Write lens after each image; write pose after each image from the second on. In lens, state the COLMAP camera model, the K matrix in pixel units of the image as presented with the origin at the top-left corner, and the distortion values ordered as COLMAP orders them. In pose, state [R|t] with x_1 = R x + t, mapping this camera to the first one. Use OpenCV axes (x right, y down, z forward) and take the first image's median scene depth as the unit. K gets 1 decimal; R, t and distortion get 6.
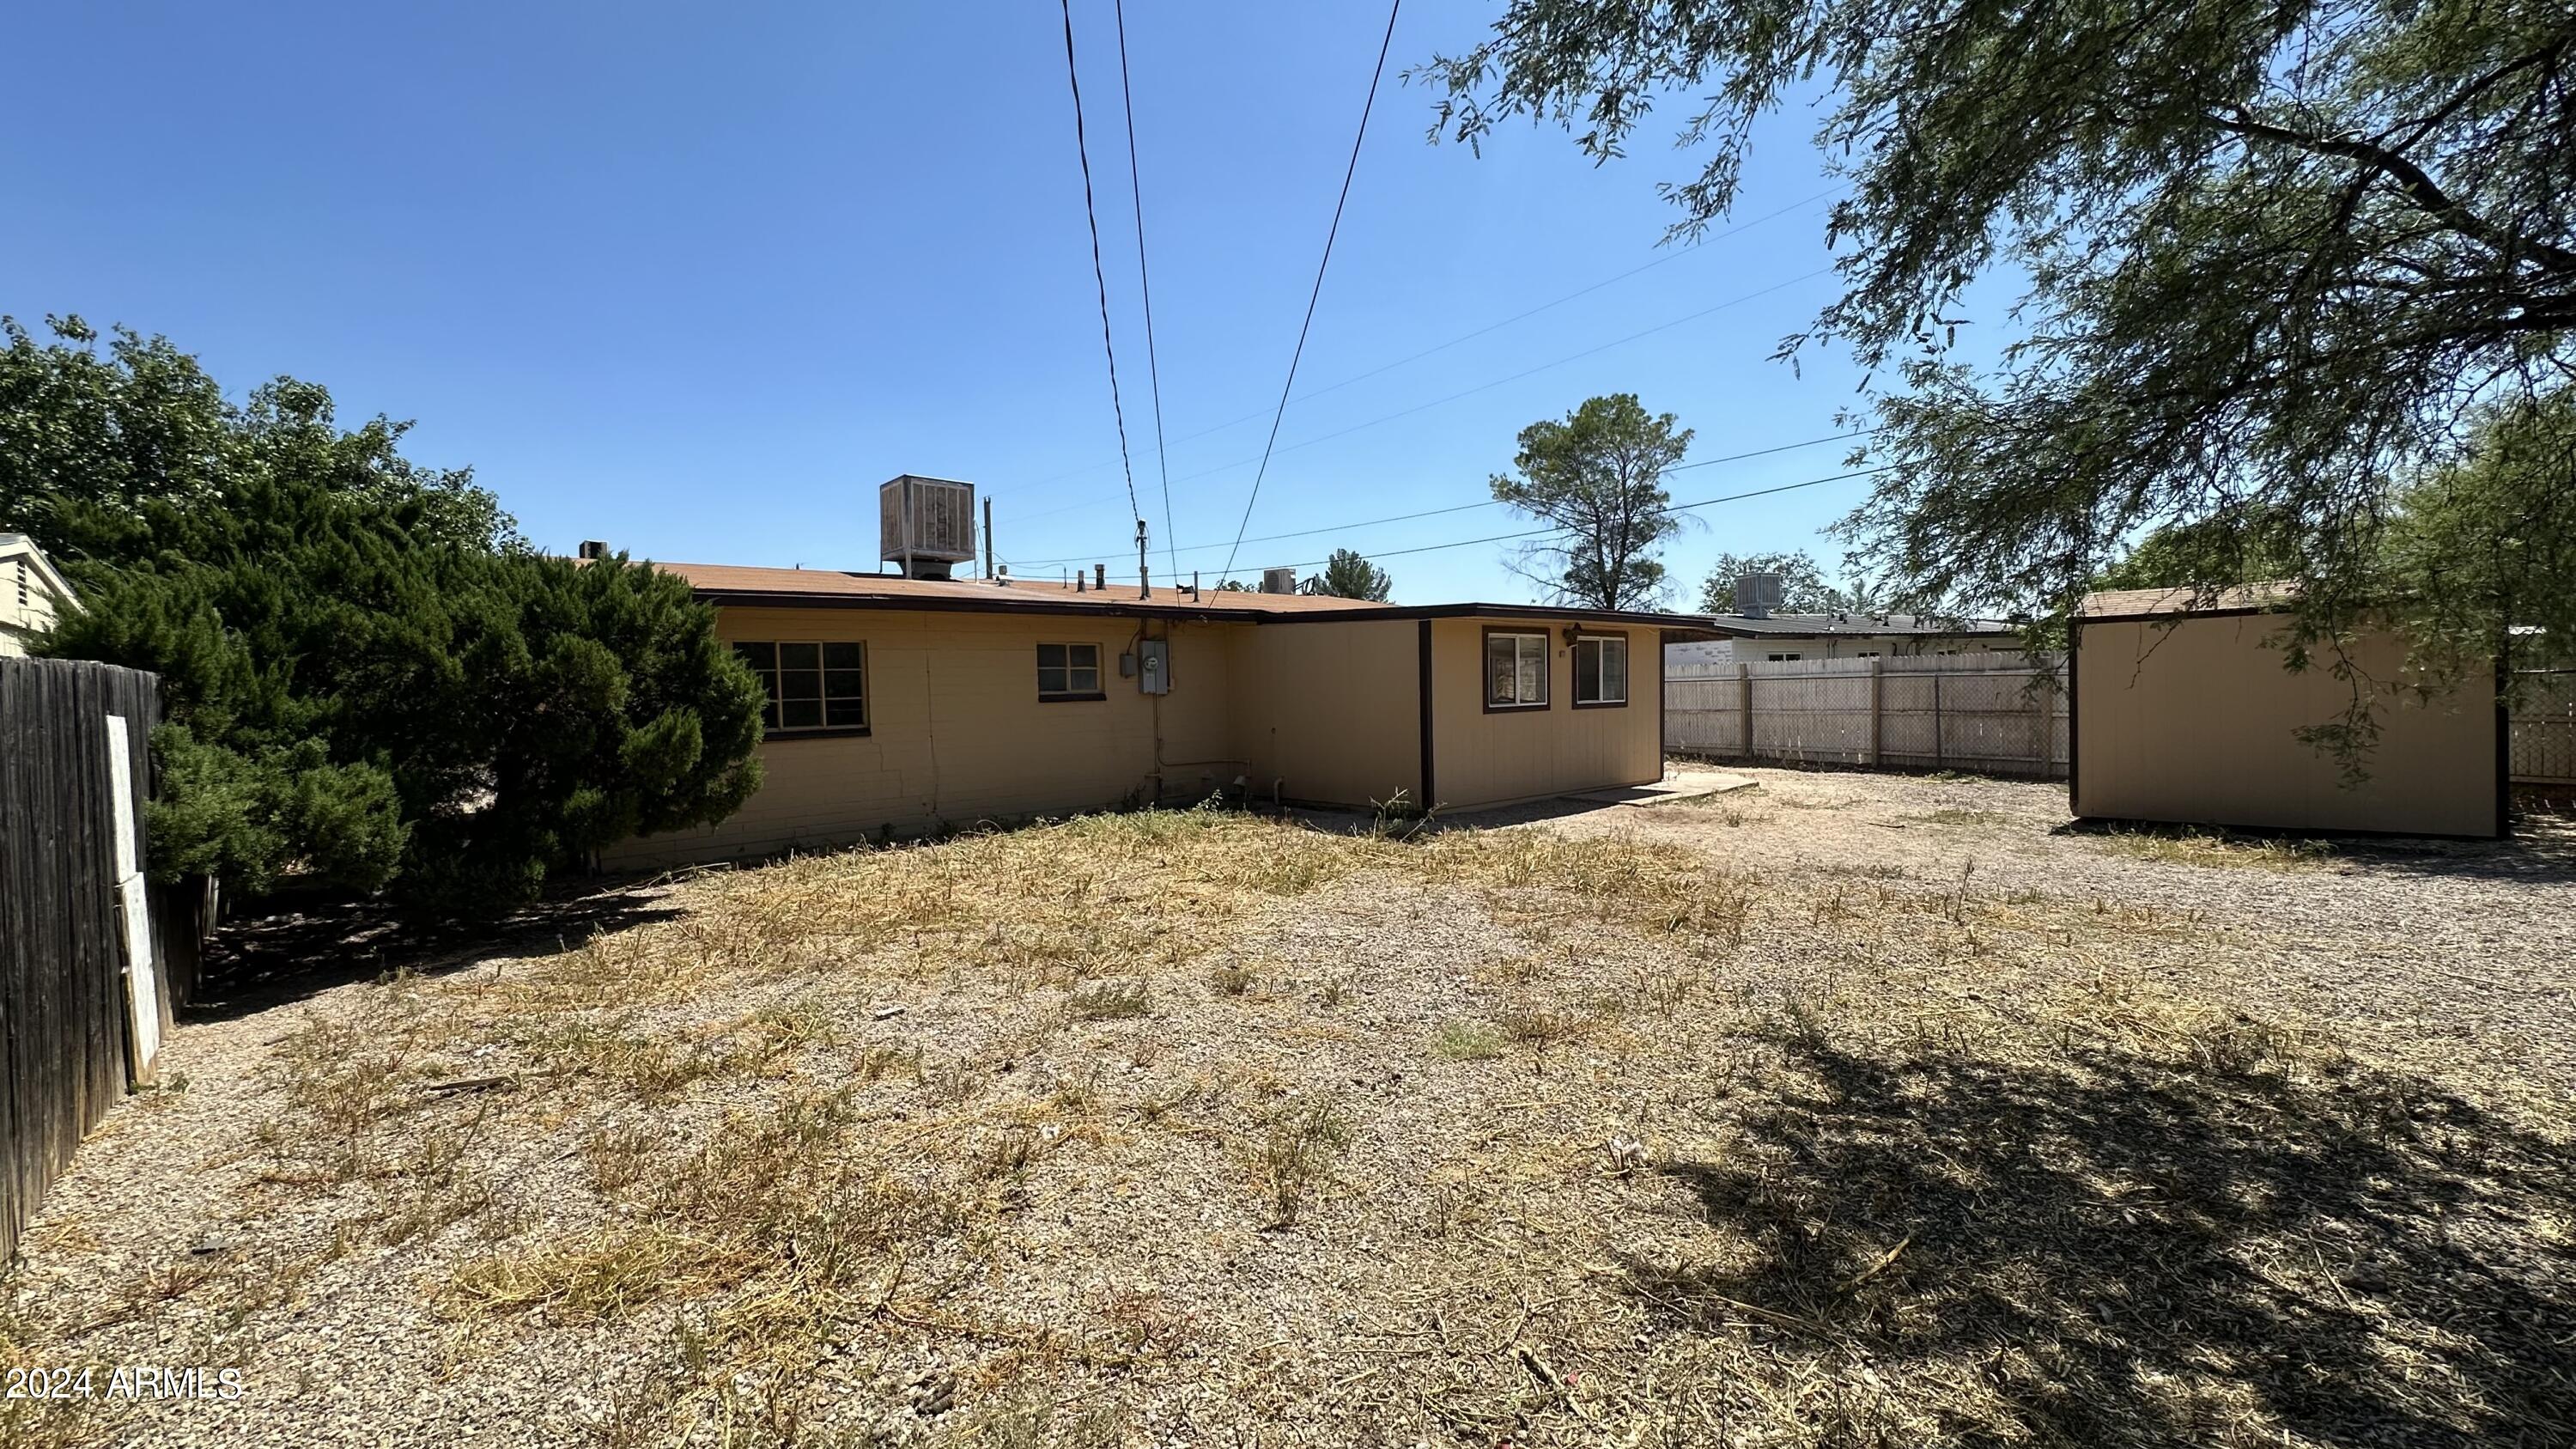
lens RADIAL K [[1031.2, 0, 1281.6], [0, 1031.2, 718.8], [0, 0, 1]] dist [0.000255, -0.000389]
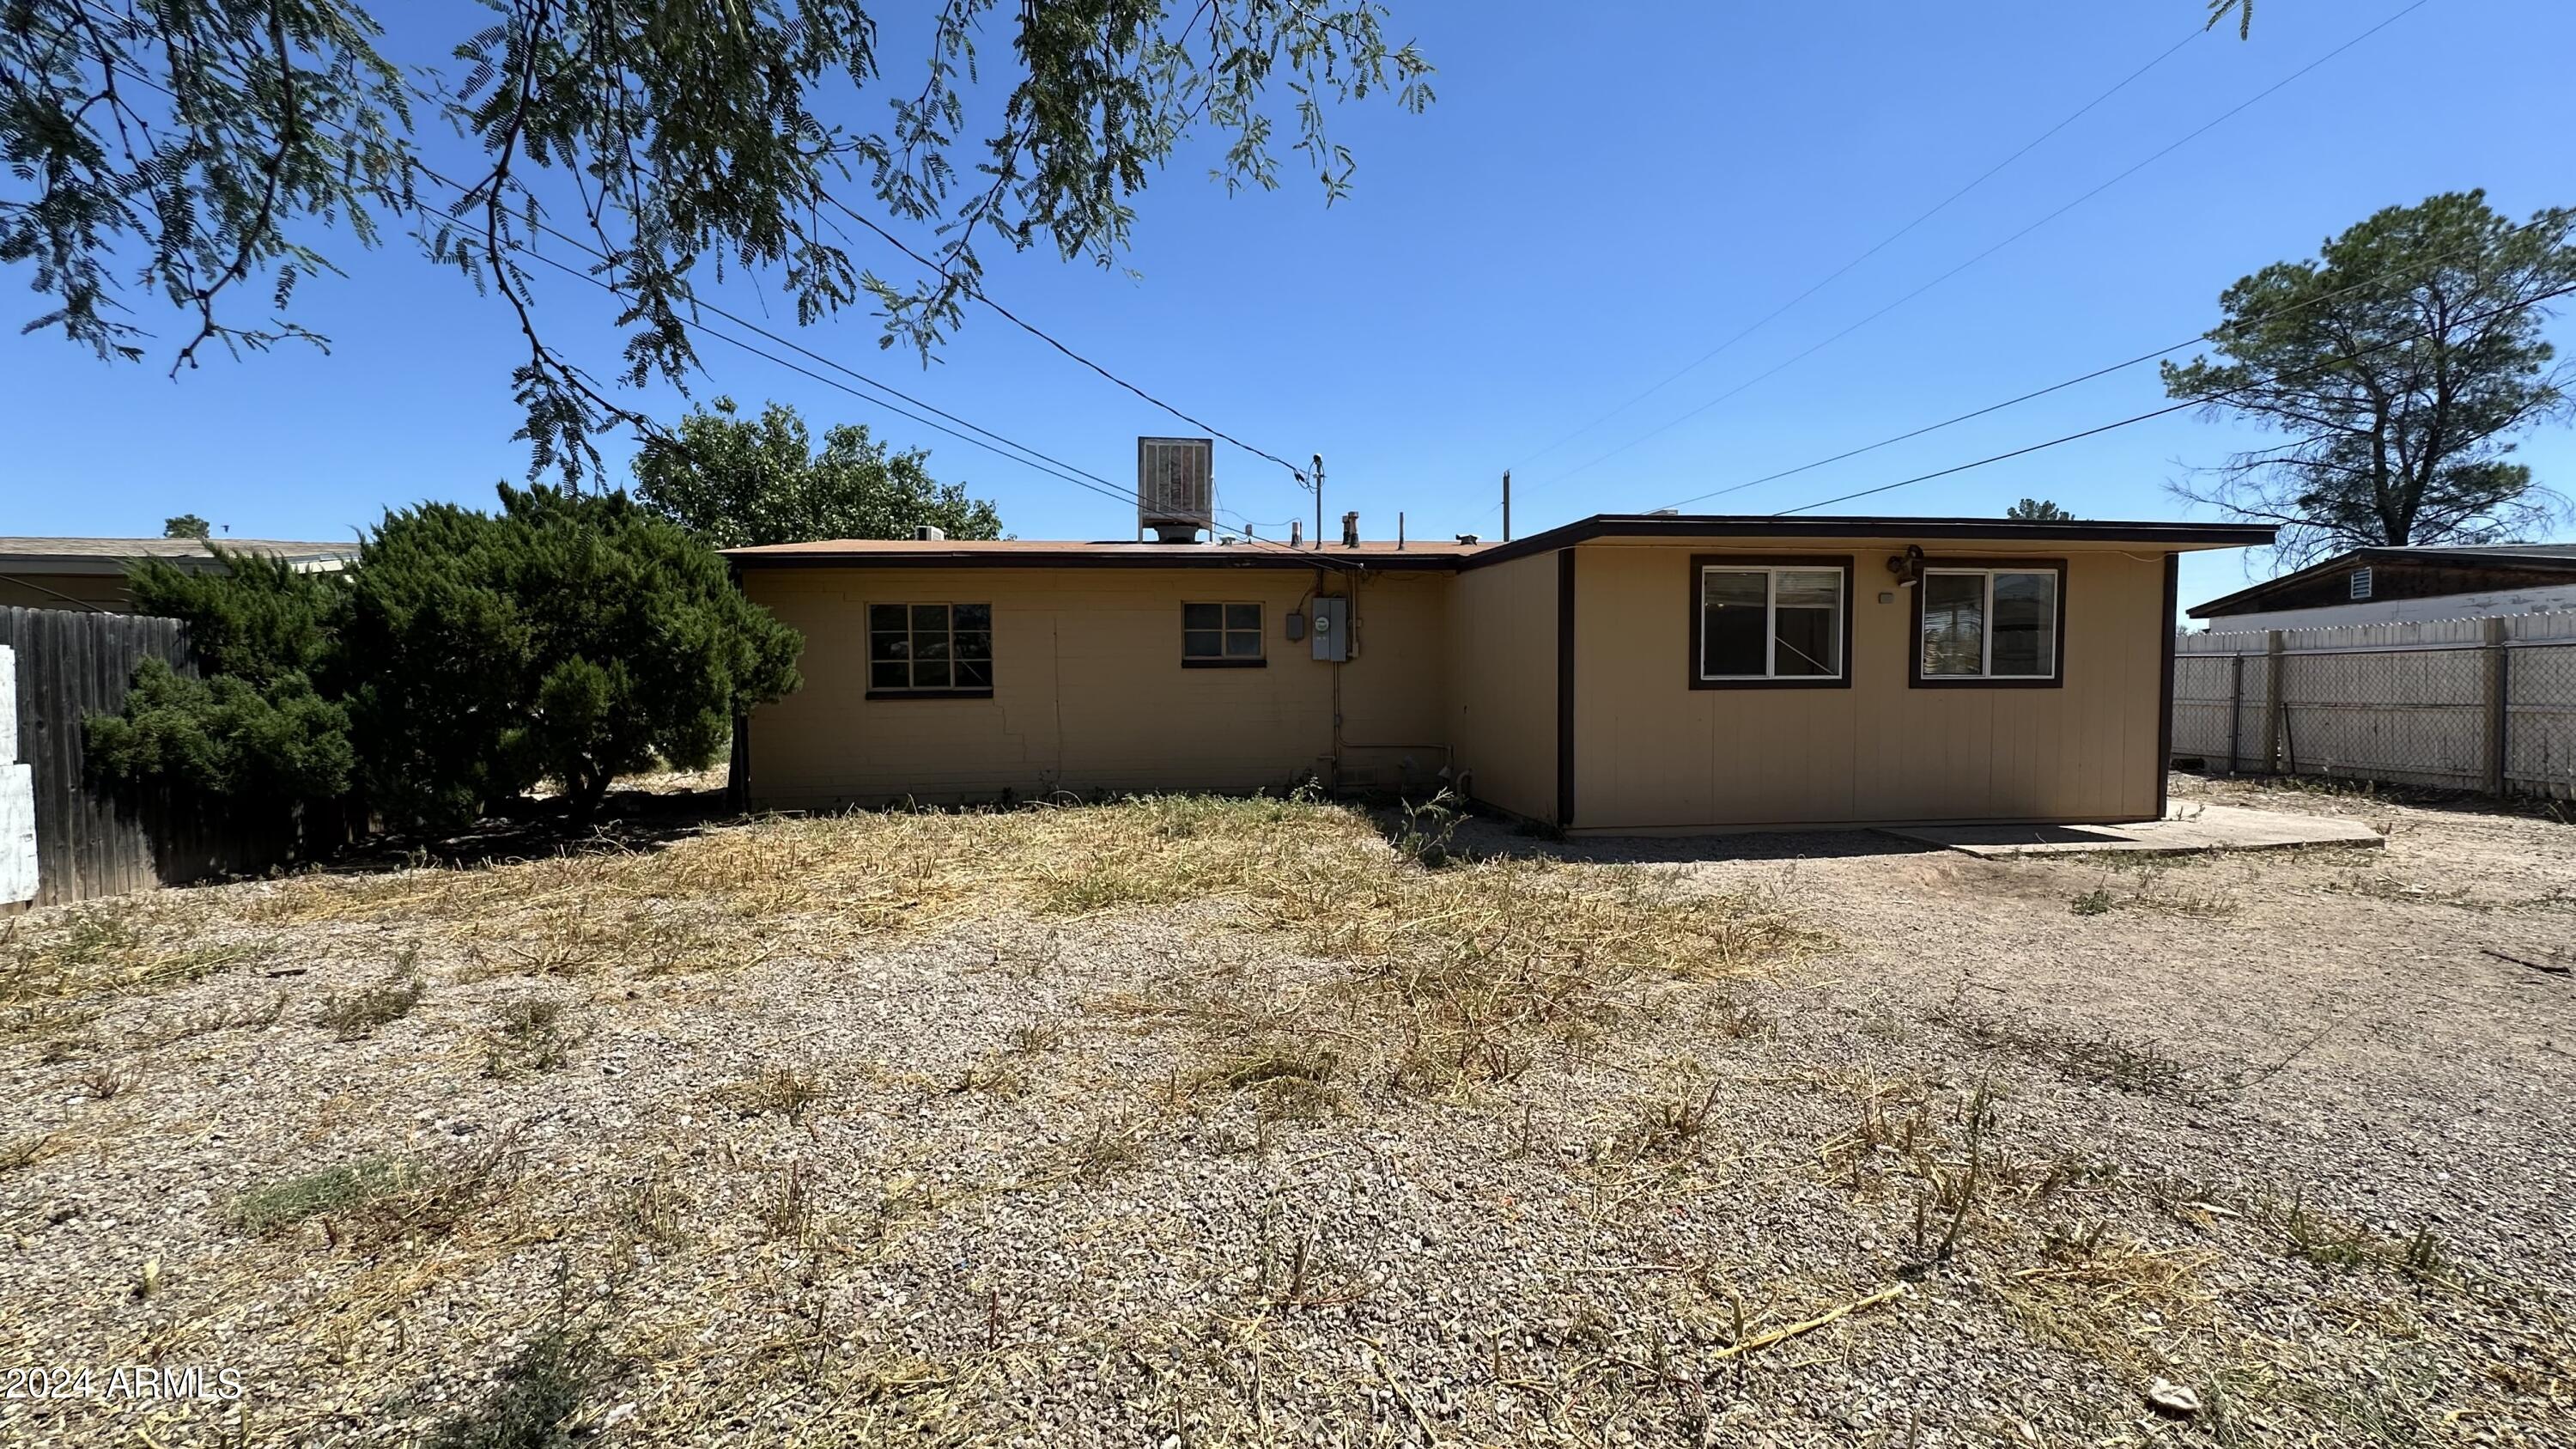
lens RADIAL K [[1031.2, 0, 1286.1], [0, 1031.2, 724.8], [0, 0, 1]] dist [0.000255, -0.000389]
pose [[0.825398, 0.037366, -0.563314, 0.294453], [-0.027163, 0.999280, 0.026484, 0.005941], [0.563898, -0.006558, 0.825818, 0.262021]]
